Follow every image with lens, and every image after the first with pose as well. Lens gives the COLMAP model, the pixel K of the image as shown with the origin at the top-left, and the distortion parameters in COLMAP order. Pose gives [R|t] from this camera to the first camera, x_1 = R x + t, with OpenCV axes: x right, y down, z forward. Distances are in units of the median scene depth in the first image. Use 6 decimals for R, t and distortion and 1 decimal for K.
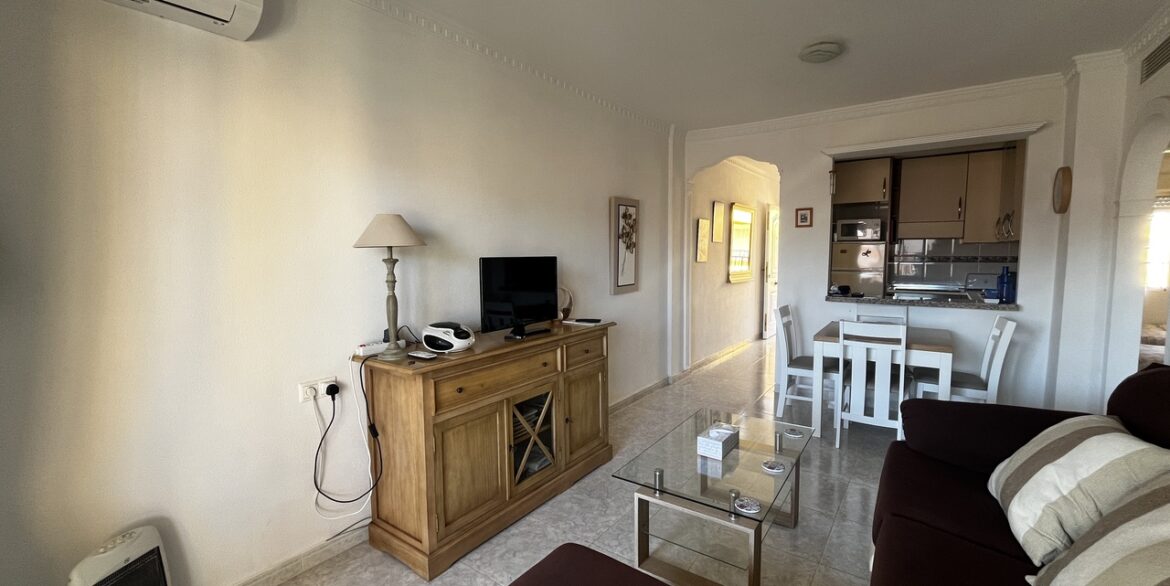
lens RADIAL K [[469.9, 0, 585.8], [0, 469.9, 292.7], [0, 0, 1]] dist [0.001548, 0.000044]
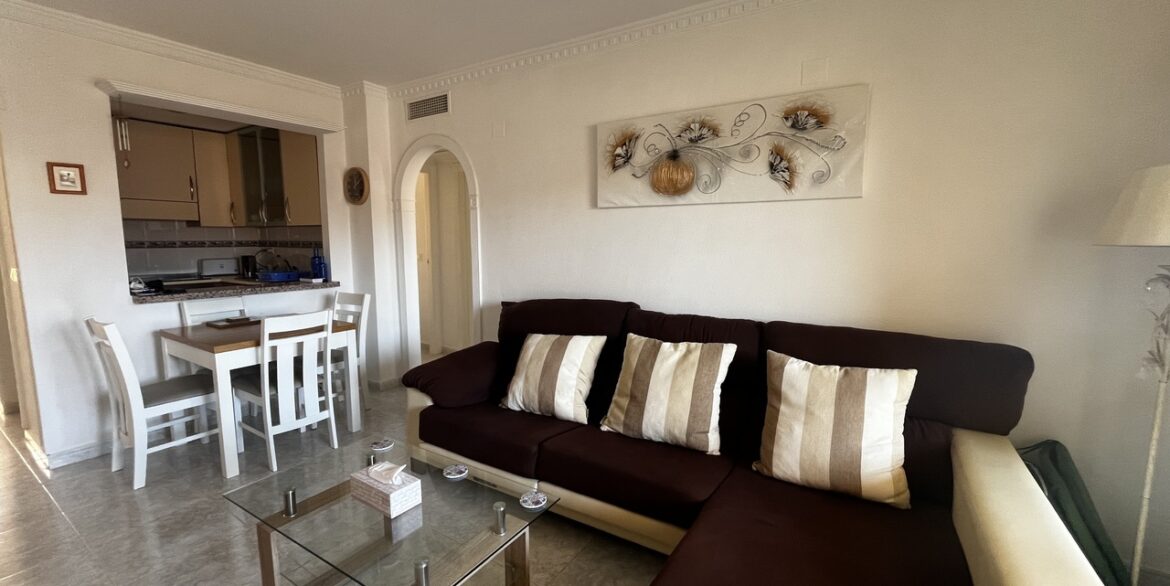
lens RADIAL K [[469.9, 0, 585.2], [0, 469.9, 292.4], [0, 0, 1]] dist [0.001548, 0.000044]
pose [[-0.047977, -0.109625, 0.992814, -0.274869], [0.084194, 0.989978, 0.113380, -0.028938], [-0.995294, 0.089029, -0.038266, 0.453728]]
